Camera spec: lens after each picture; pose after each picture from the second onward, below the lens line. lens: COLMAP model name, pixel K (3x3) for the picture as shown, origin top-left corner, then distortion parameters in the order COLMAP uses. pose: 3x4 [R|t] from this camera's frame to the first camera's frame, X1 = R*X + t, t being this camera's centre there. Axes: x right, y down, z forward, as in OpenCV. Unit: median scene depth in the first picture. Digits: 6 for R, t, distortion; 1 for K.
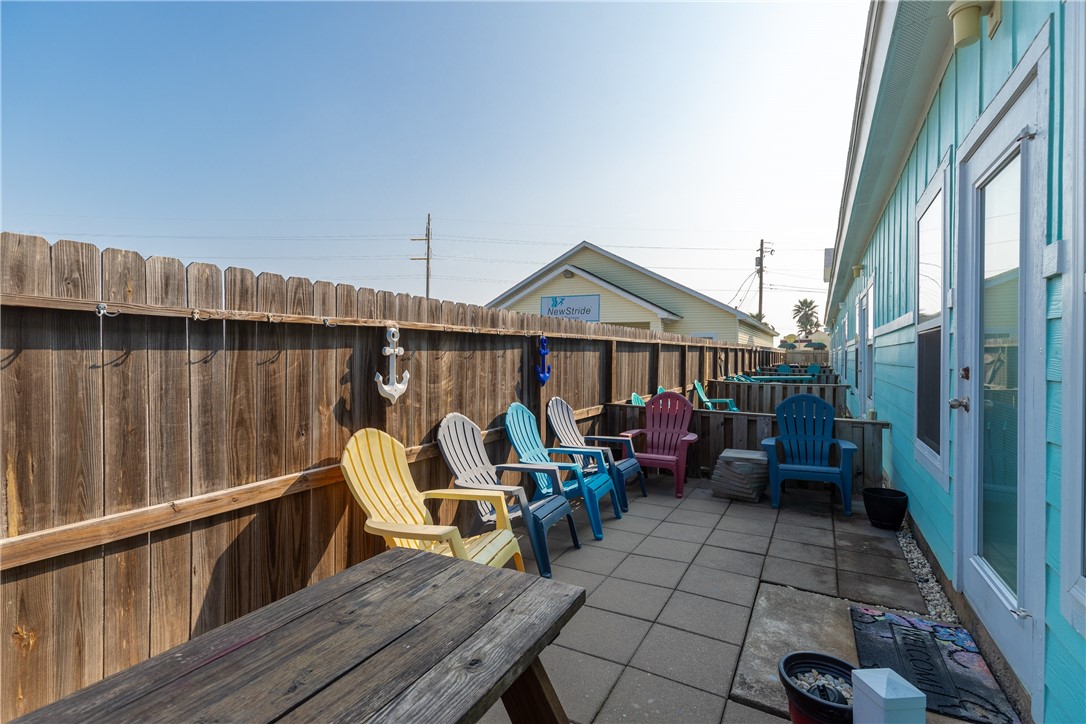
lens RADIAL K [[493.3, 0, 545.3], [0, 493.3, 357.5], [0, 0, 1]] dist [0.005516, 0.000697]
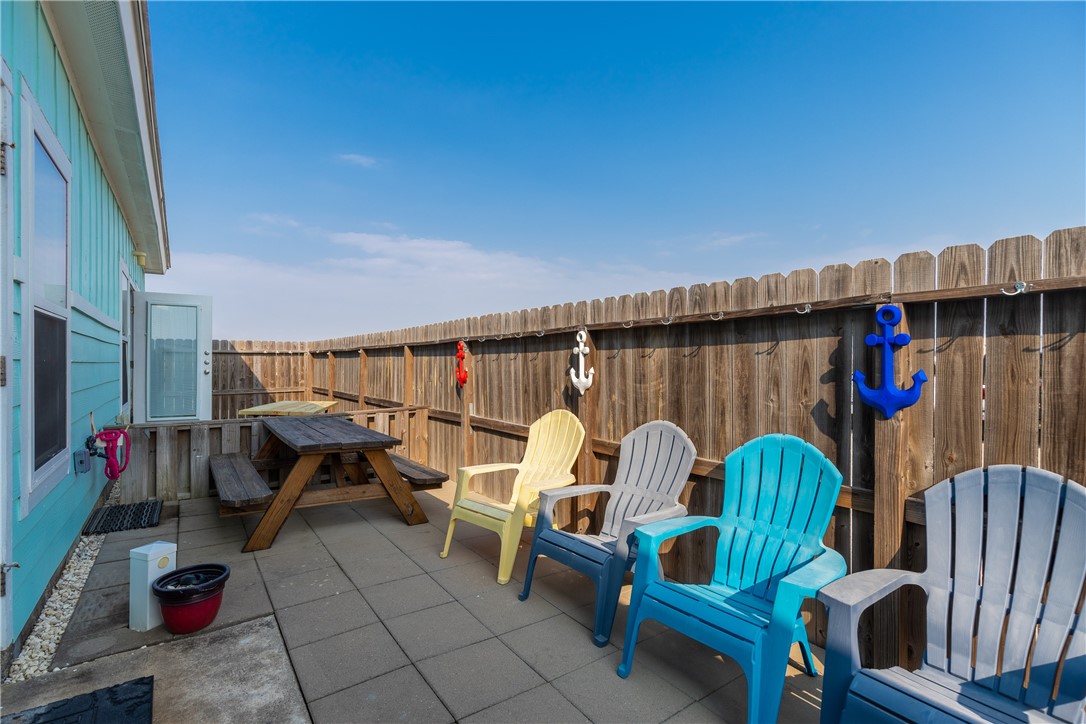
lens RADIAL K [[493.3, 0, 538.7], [0, 493.3, 365.2], [0, 0, 1]] dist [0.005516, 0.000697]
pose [[-0.423964, 0.002634, -0.905675, 0.811440], [-0.009116, 0.999933, 0.007176, 0.015448], [0.905633, 0.011299, -0.423911, 1.411511]]
